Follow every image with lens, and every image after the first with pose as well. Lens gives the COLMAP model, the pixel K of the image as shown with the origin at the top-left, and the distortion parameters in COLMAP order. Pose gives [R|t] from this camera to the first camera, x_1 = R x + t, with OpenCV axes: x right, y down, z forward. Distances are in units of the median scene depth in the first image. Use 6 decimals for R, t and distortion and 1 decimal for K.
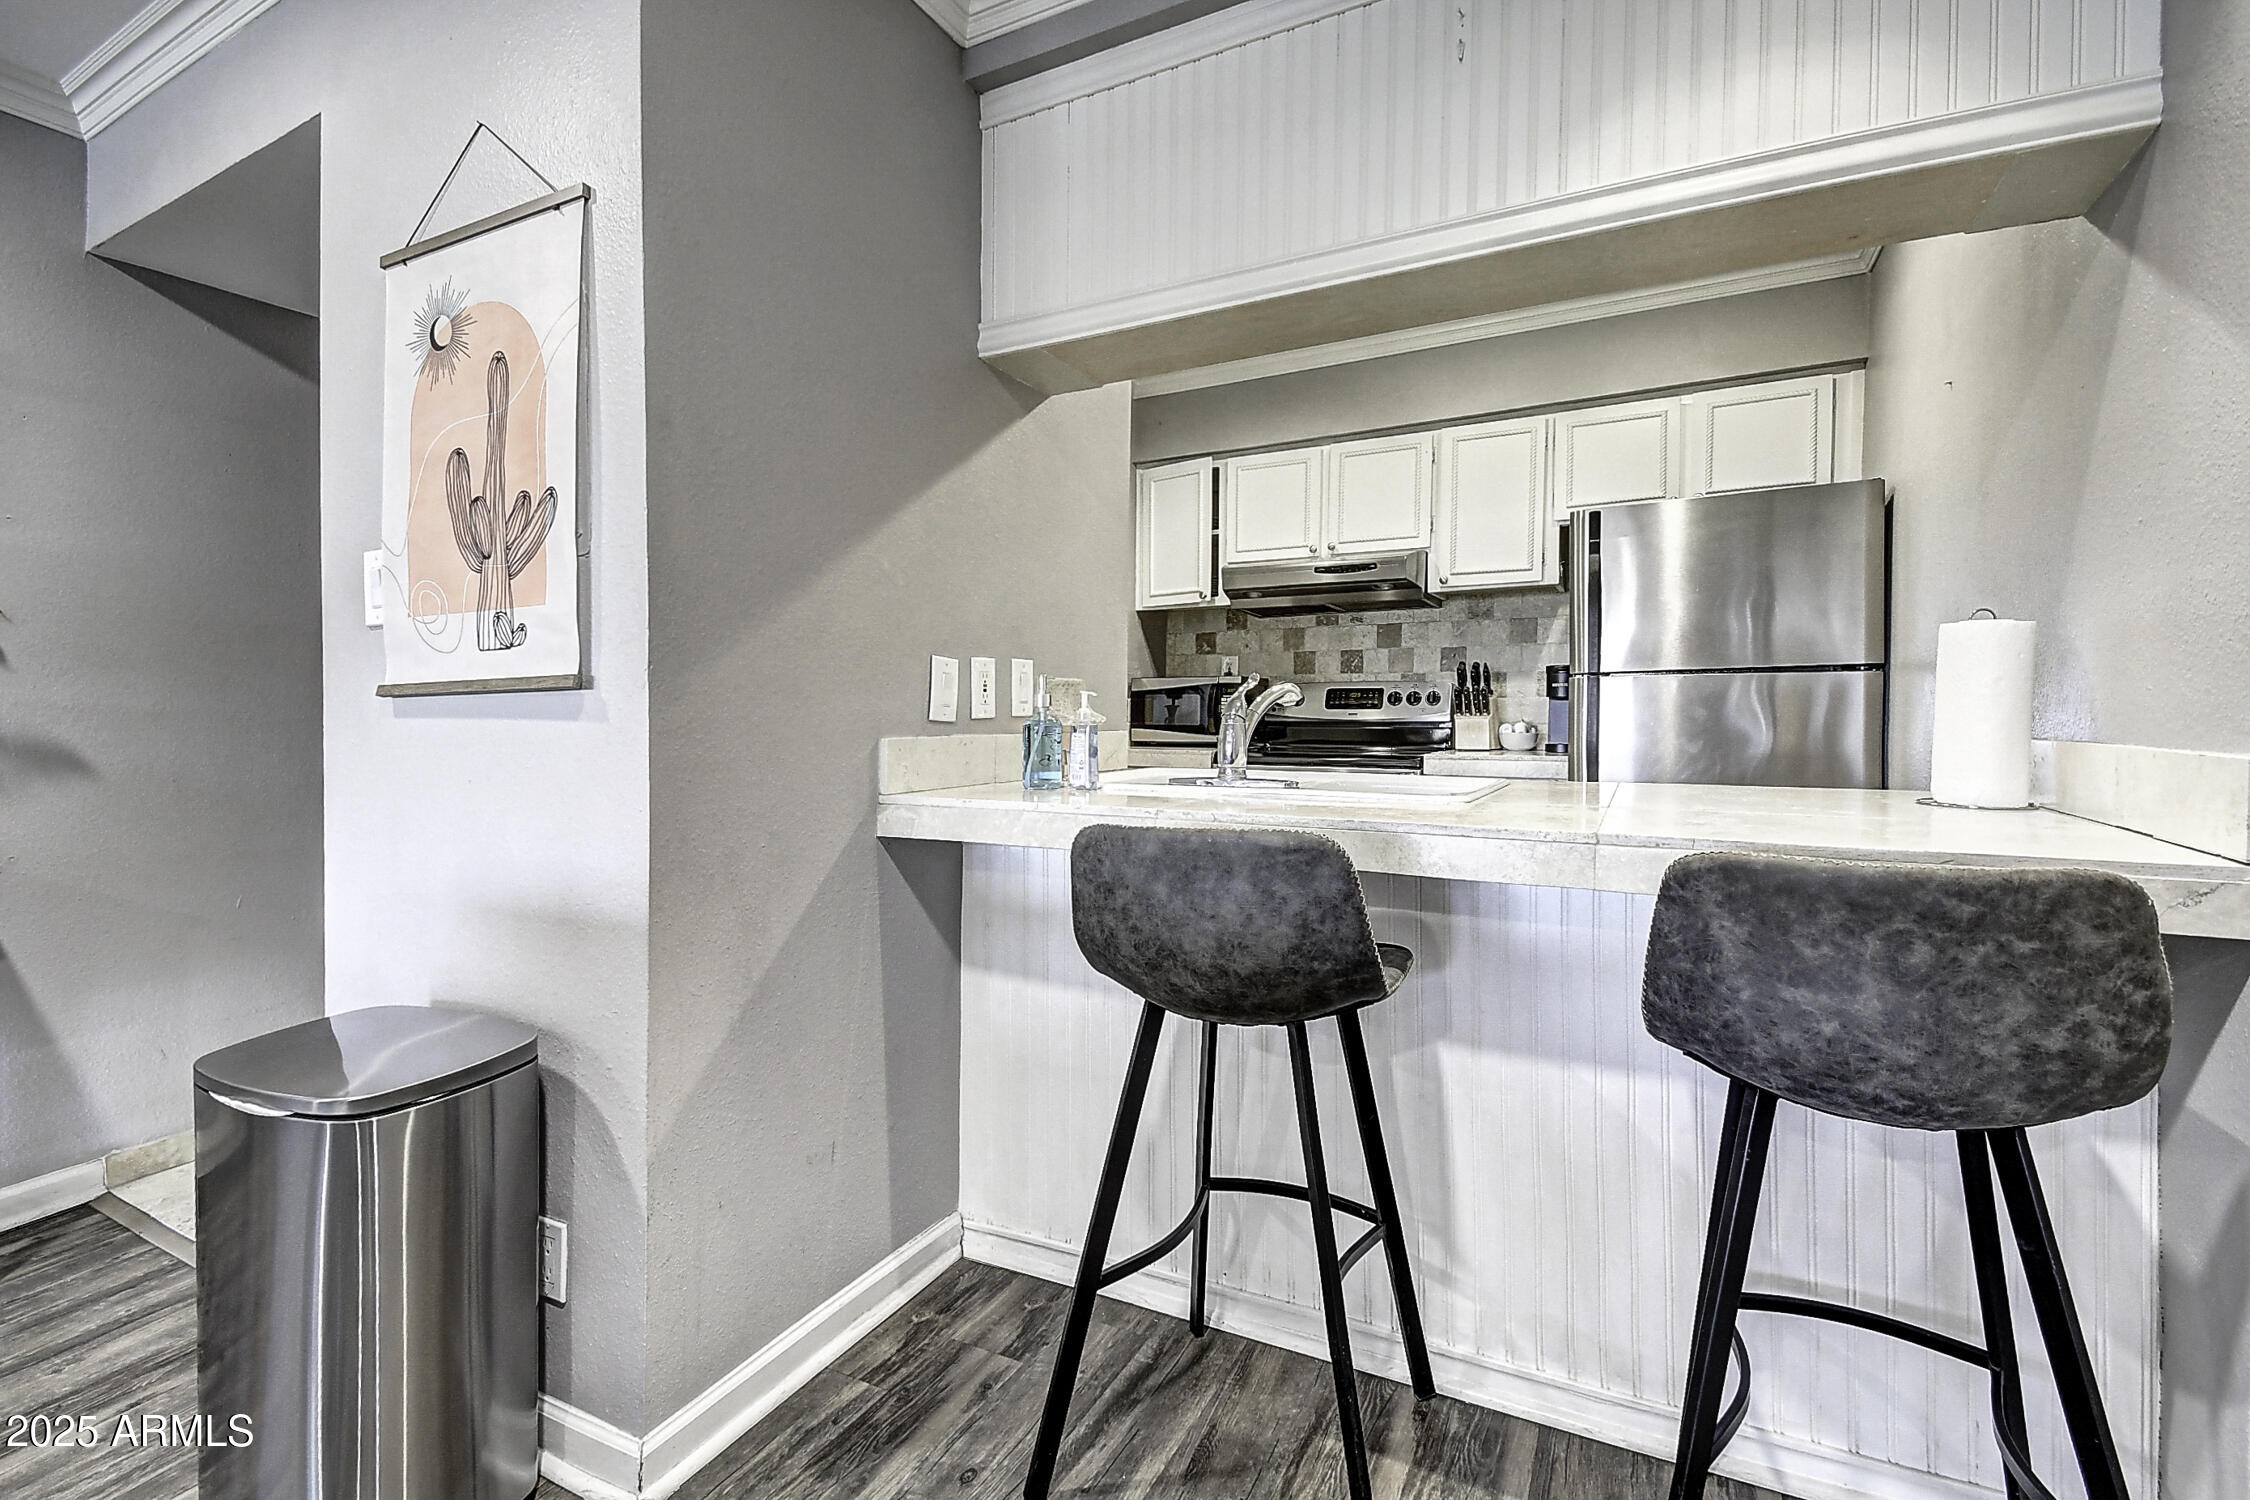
lens RADIAL K [[1001.9, 0, 1148.6], [0, 1001.9, 743.7], [0, 0, 1]] dist [0.001914, -0.004046]
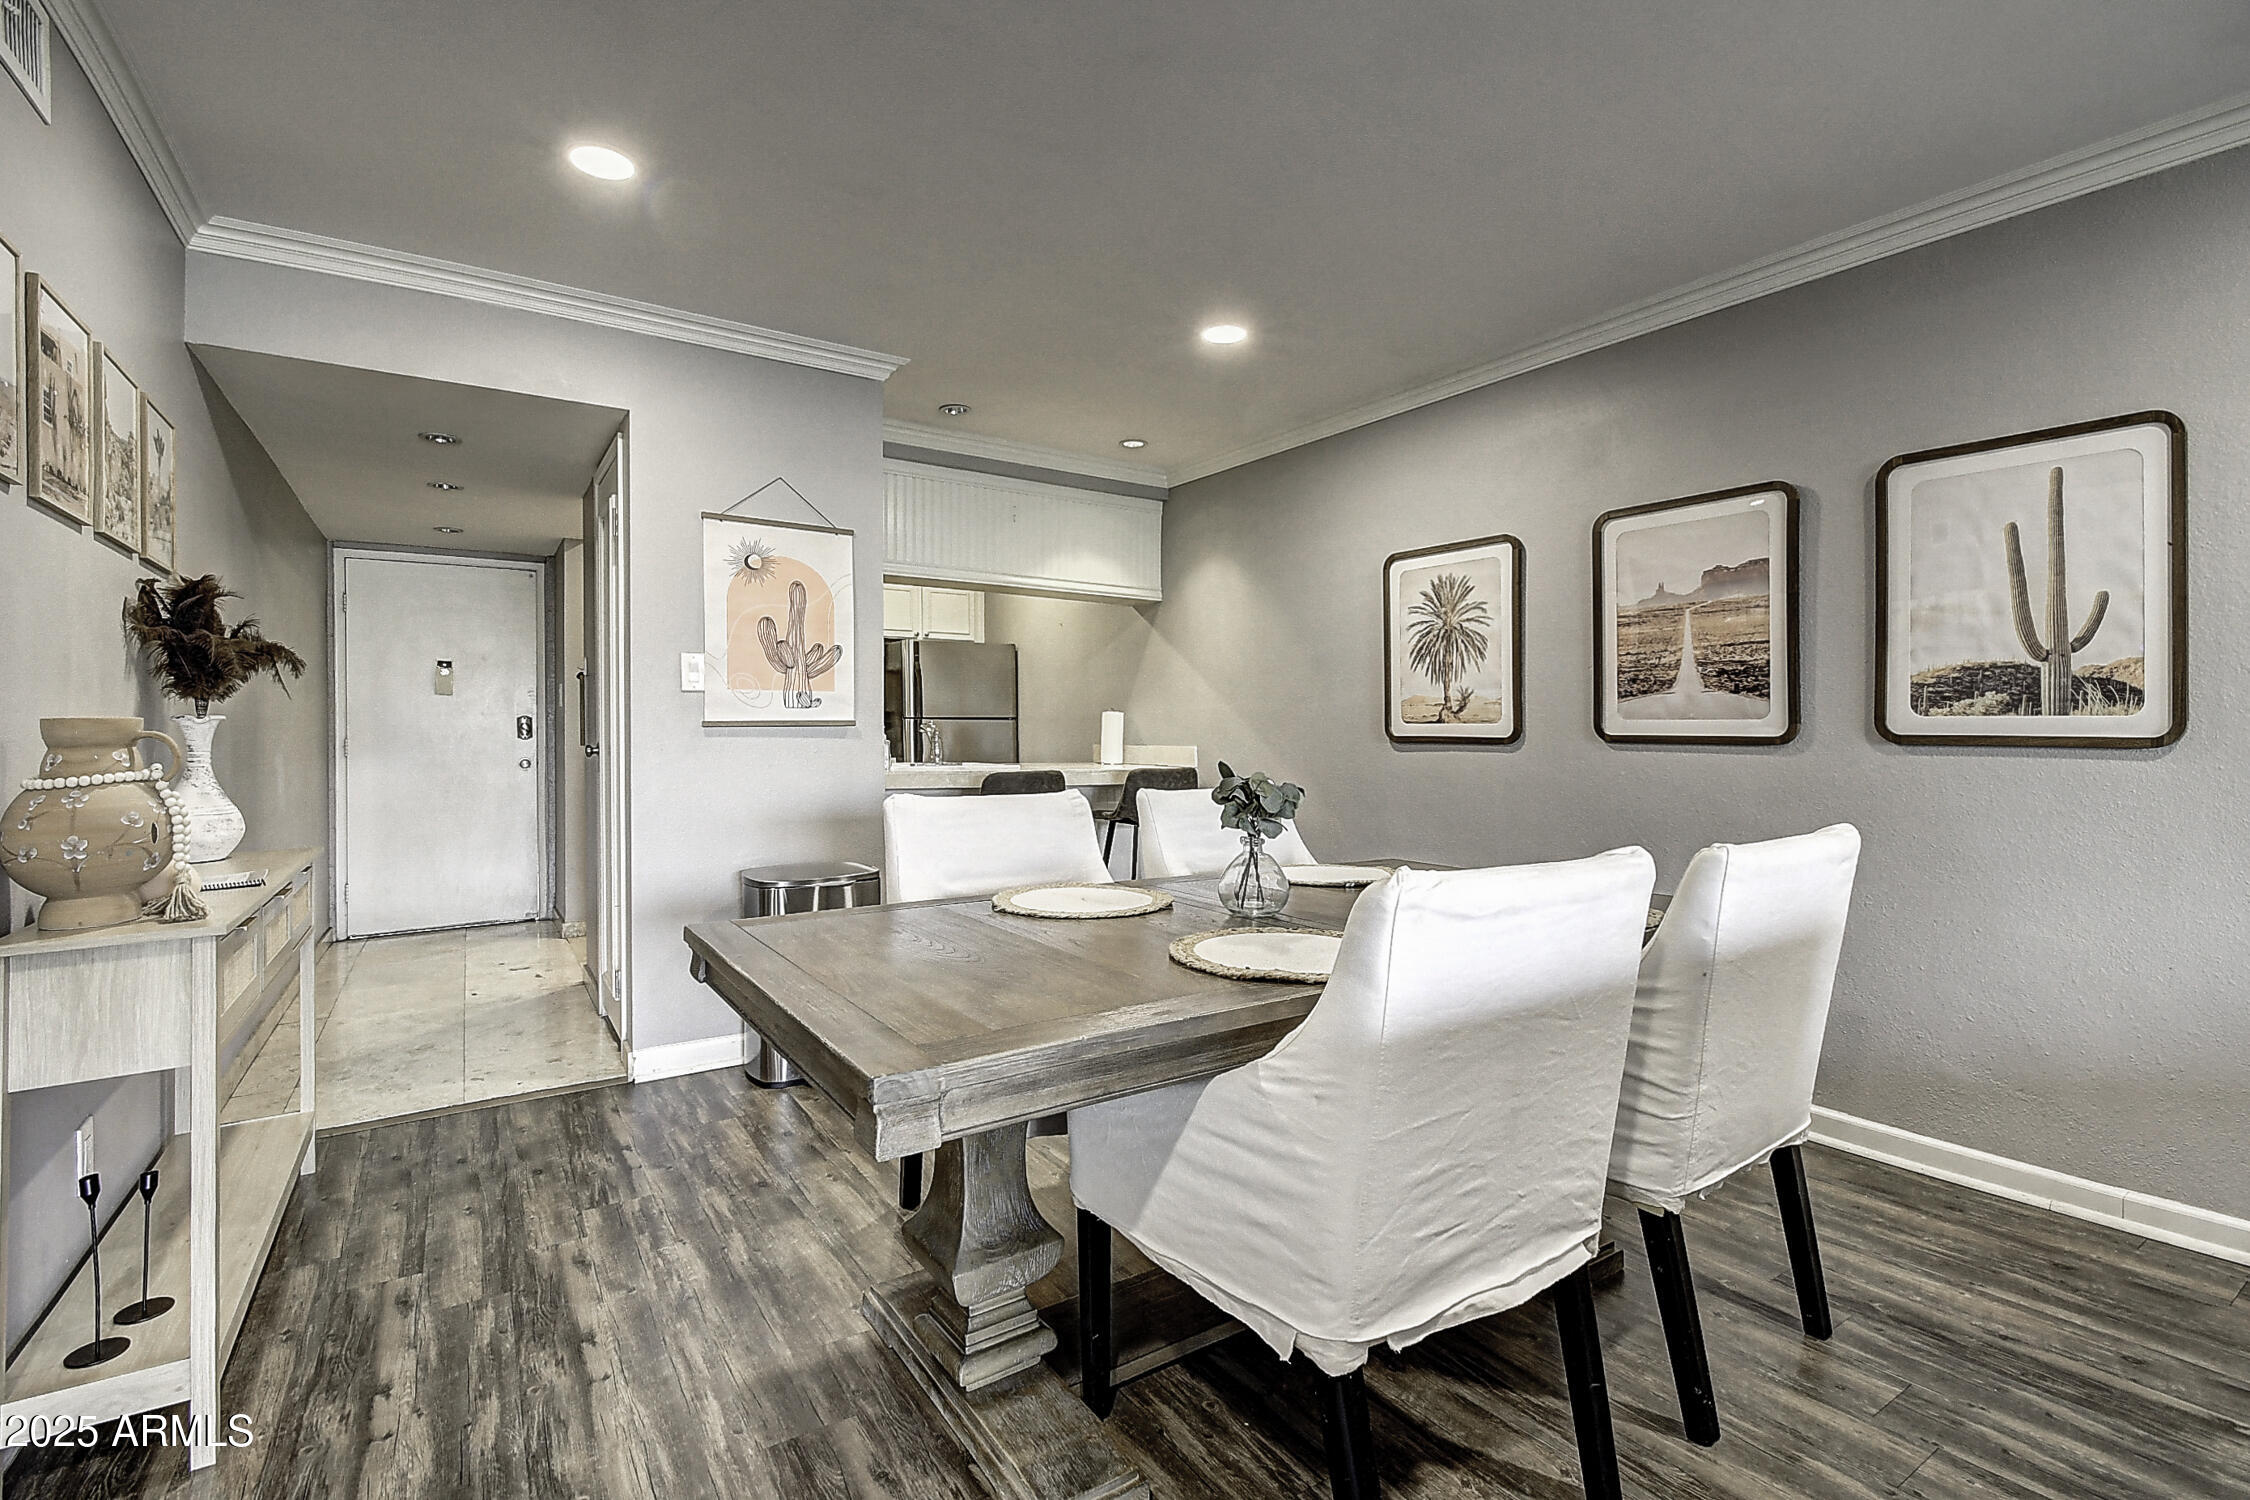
lens RADIAL K [[1001.9, 0, 1084.1], [0, 1001.9, 720.0], [0, 0, 1]] dist [0.001914, -0.004046]
pose [[0.513288, 0.014185, 0.858099, -1.001875], [0.028068, 0.999051, -0.033304, 0.011573], [-0.857757, 0.041180, 0.512403, -0.325460]]
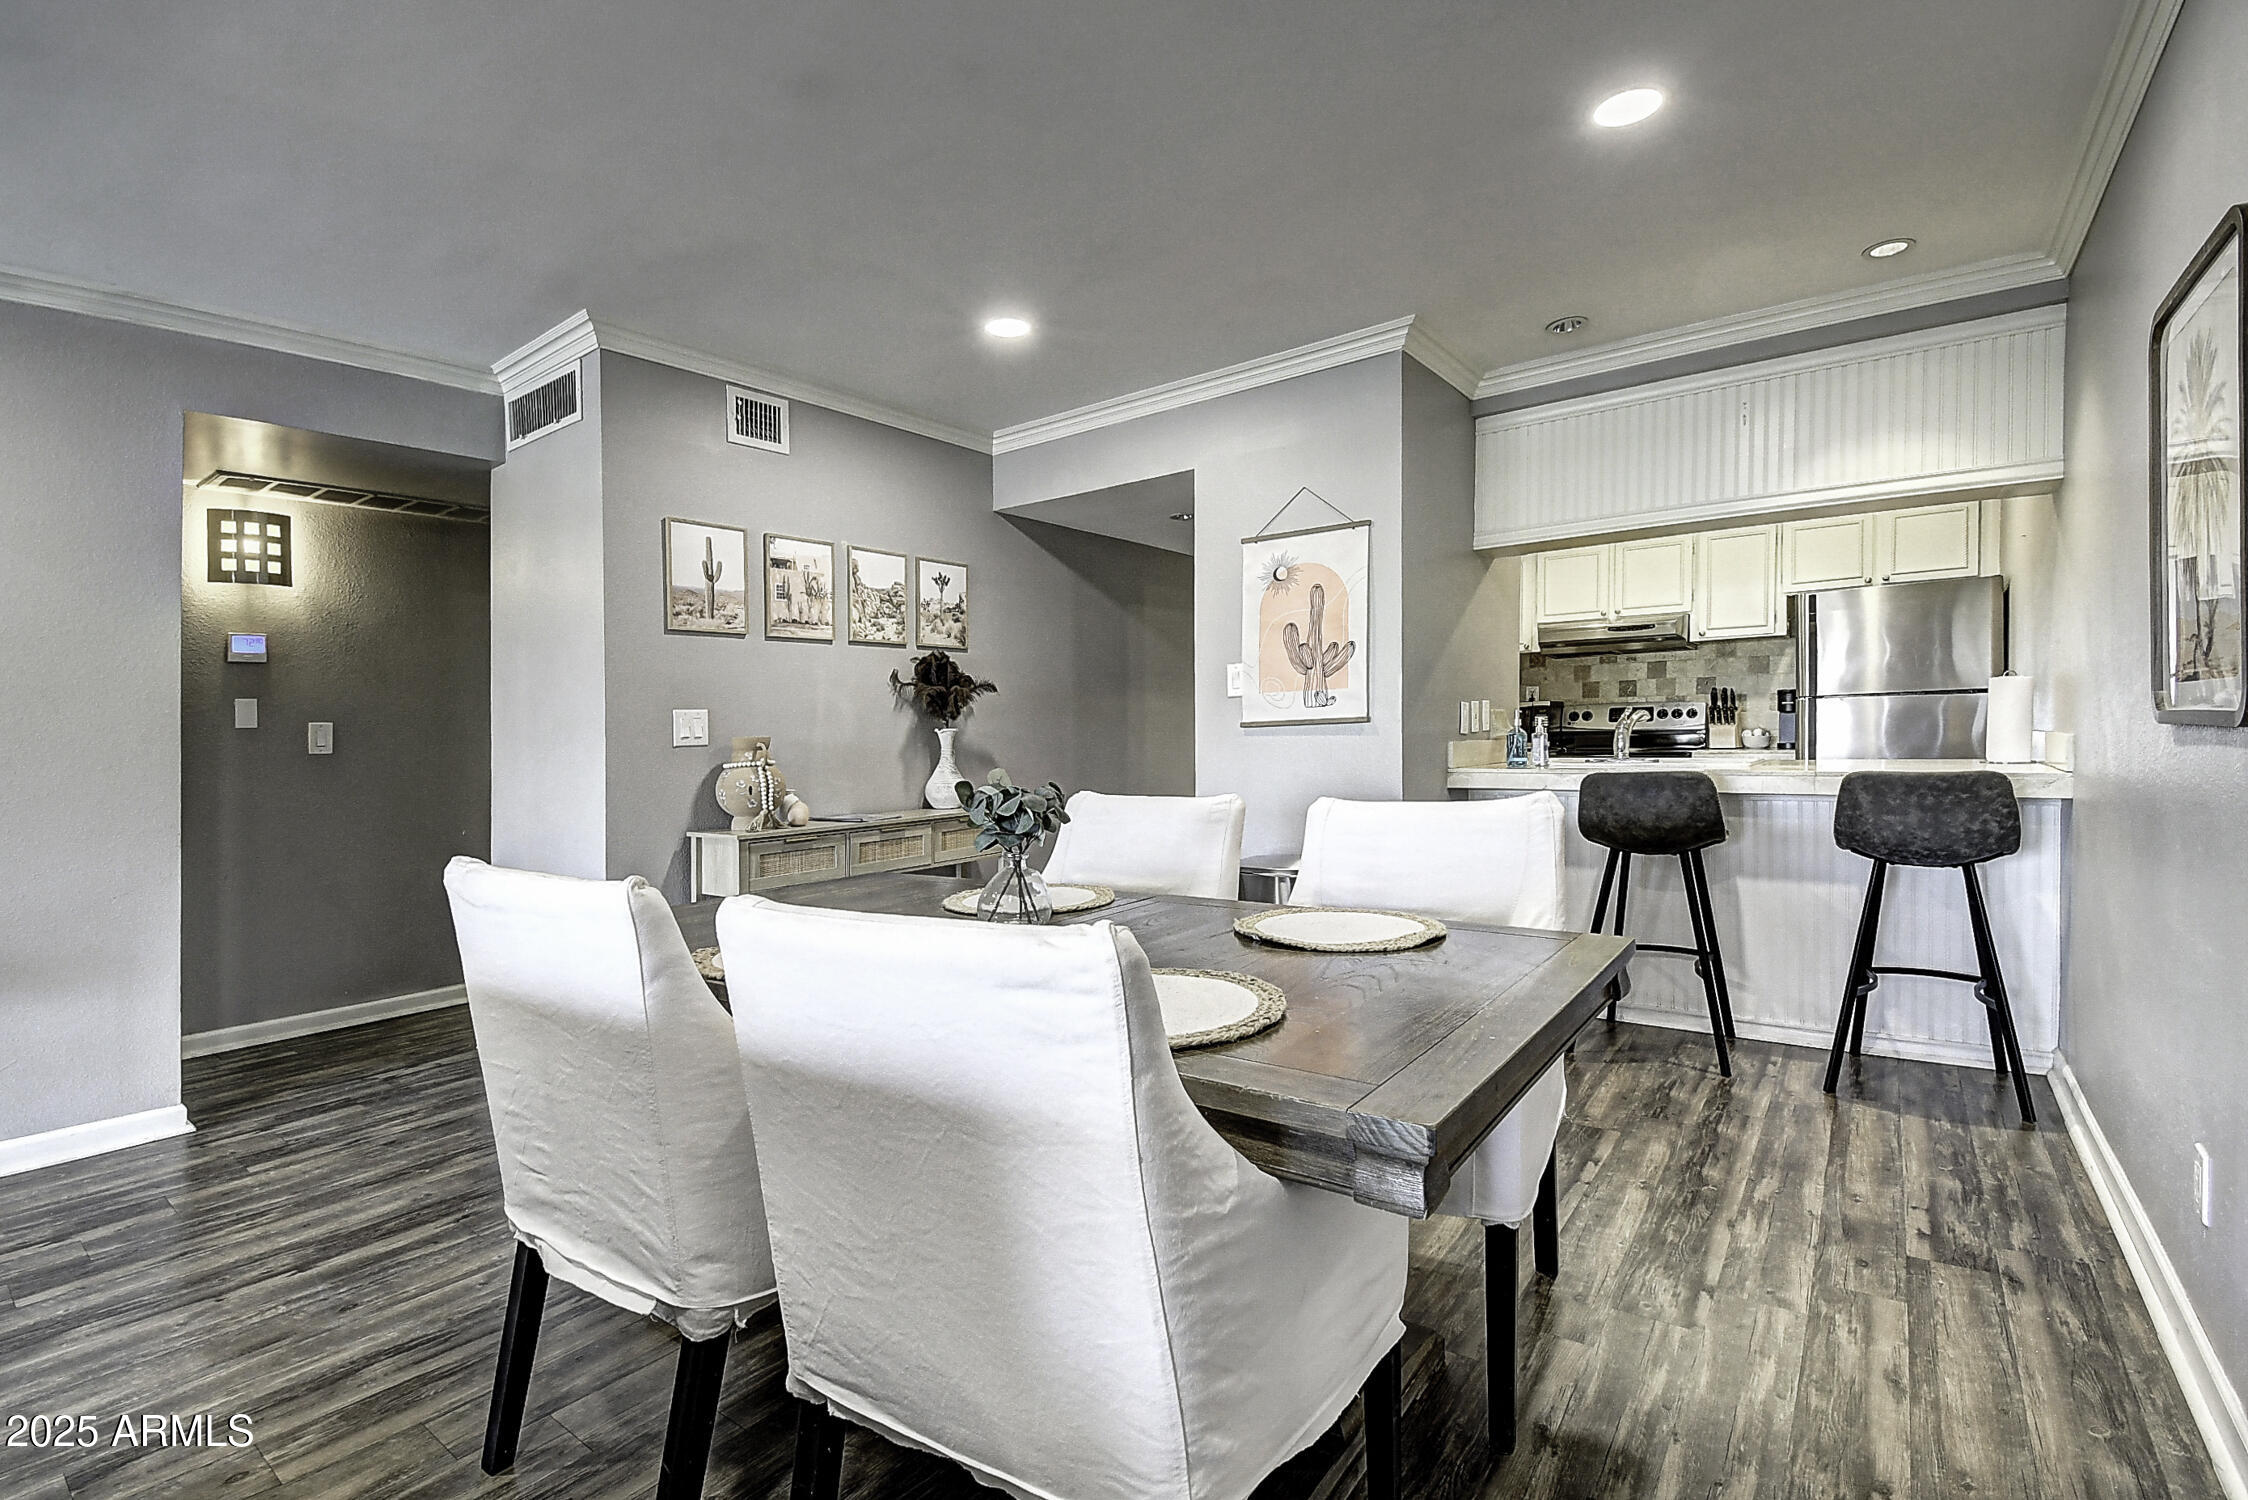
lens RADIAL K [[1001.0, 0, 1163.2], [0, 1001.0, 773.9], [0, 0, 1]] dist [0.001914, -0.004046]
pose [[0.987493, -0.014802, -0.156967, -0.280752], [0.016938, 0.999781, 0.012282, 0.013296], [0.156751, -0.014787, 0.987528, -0.630506]]
